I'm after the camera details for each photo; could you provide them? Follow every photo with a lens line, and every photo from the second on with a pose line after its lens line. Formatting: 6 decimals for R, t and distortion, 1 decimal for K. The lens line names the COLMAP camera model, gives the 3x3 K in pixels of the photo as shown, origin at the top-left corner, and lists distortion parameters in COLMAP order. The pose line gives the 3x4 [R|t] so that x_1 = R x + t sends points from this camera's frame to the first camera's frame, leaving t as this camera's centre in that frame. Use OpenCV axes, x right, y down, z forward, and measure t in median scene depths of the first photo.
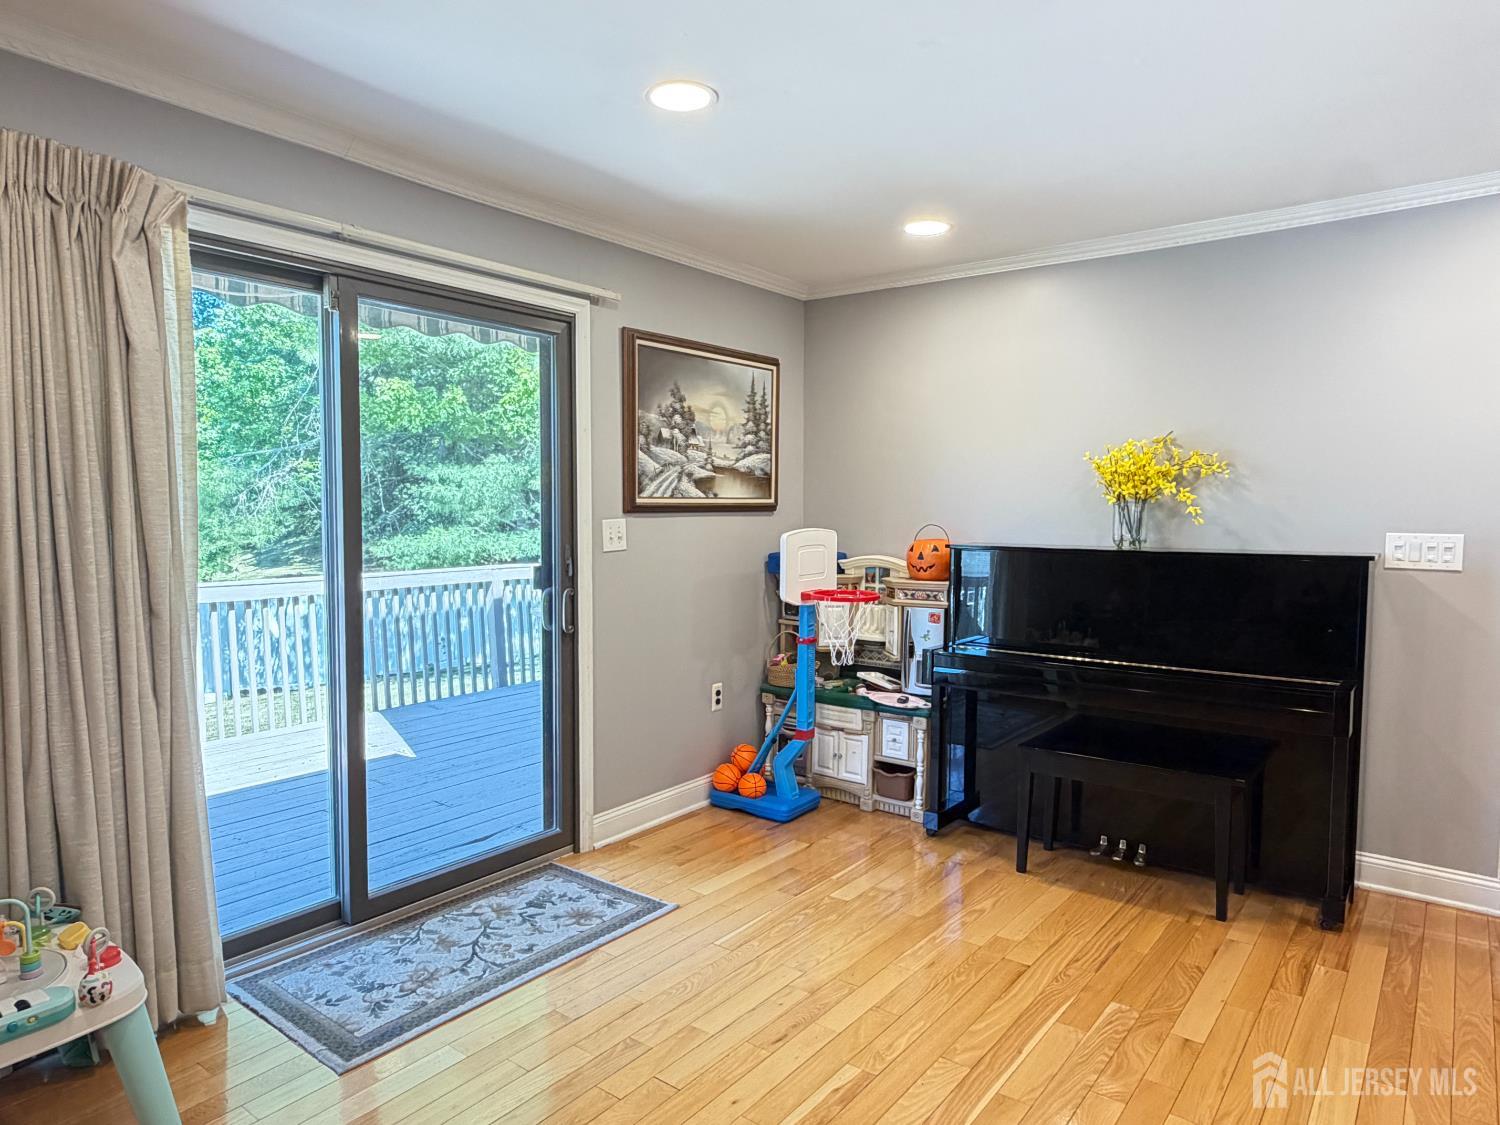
lens RADIAL K [[929.3, 0, 752.5], [0, 929.3, 569.4], [0, 0, 1]] dist [-0.005973, -0.000606]
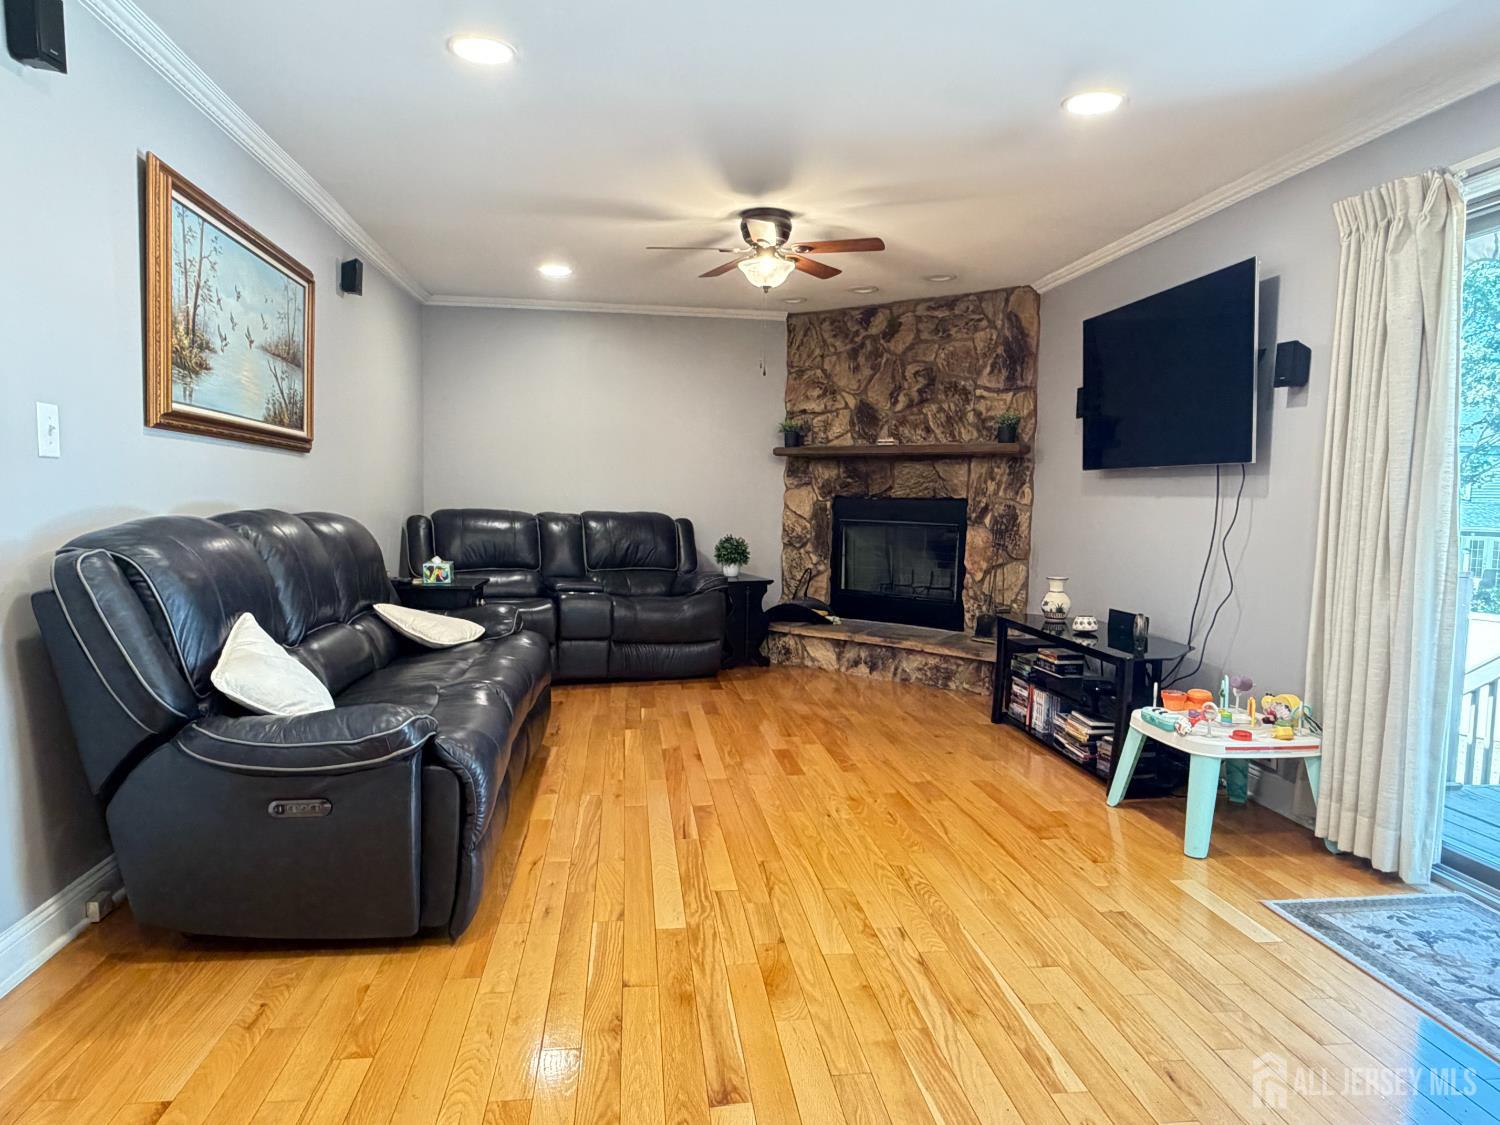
lens RADIAL K [[929.3, 0, 749.8], [0, 929.3, 561.7], [0, 0, 1]] dist [-0.005973, -0.000606]
pose [[-0.708044, 0.041326, -0.704958, 0.795734], [-0.067540, 0.989747, 0.125857, -0.012150], [0.702931, 0.136726, -0.697993, 1.182102]]
